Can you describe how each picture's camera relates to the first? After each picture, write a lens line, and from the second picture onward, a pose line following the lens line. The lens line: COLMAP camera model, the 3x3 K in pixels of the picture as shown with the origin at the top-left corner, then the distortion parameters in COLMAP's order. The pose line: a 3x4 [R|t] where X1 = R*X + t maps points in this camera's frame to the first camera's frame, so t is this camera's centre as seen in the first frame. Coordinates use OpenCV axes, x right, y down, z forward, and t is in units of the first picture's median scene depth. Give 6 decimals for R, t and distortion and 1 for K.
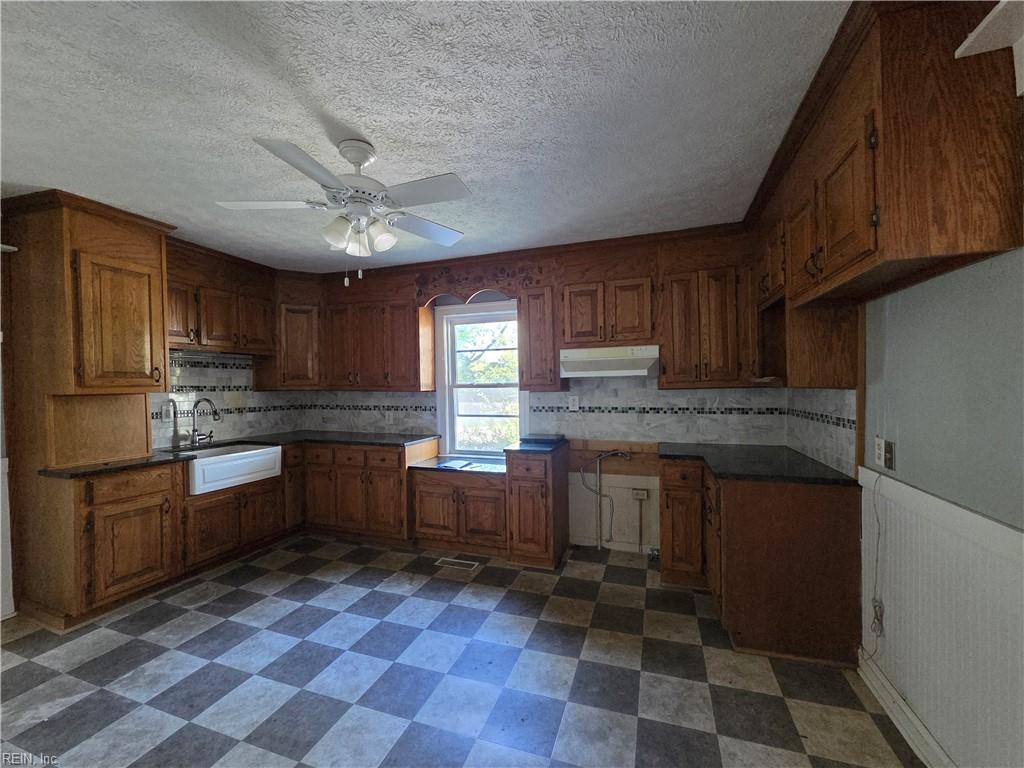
lens RADIAL K [[423.0, 0, 510.9], [0, 423.0, 391.9], [0, 0, 1]] dist [0.003889, 0.000440]
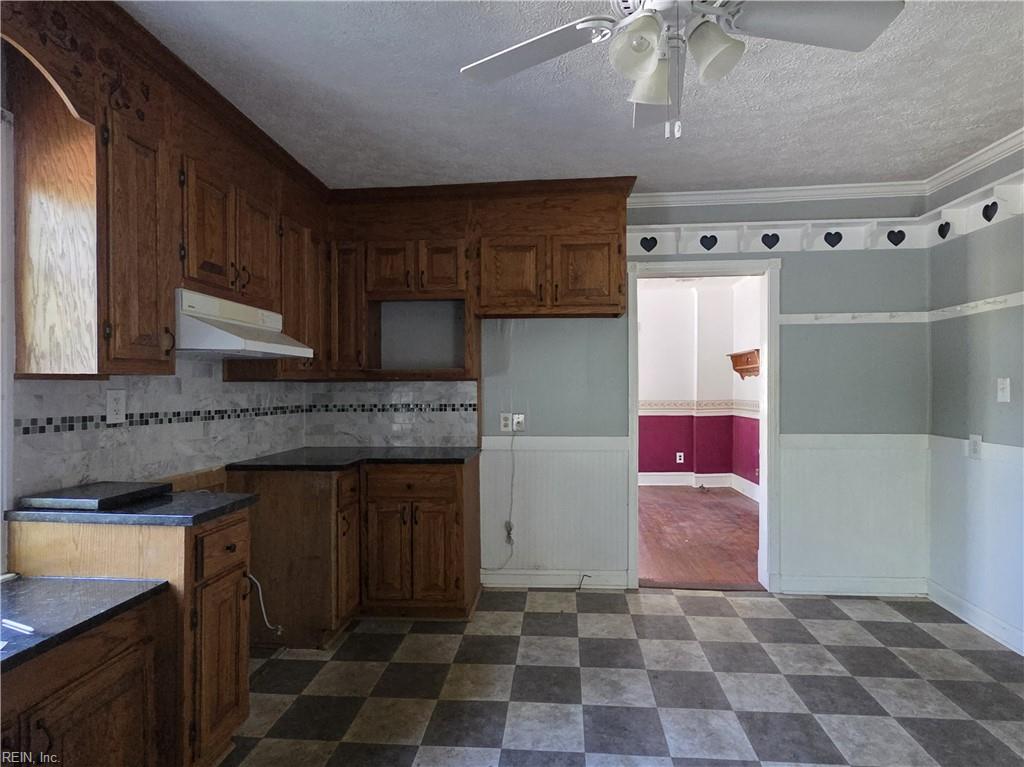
lens RADIAL K [[565.4, 0, 514.2], [0, 565.4, 392.9], [0, 0, 1]] dist [-0.000018, 0.000127]
pose [[-0.254813, 0.012084, 0.966915, -0.612325], [0.024705, 0.999677, -0.005983, 0.029771], [-0.966675, 0.022363, -0.255029, 0.854216]]
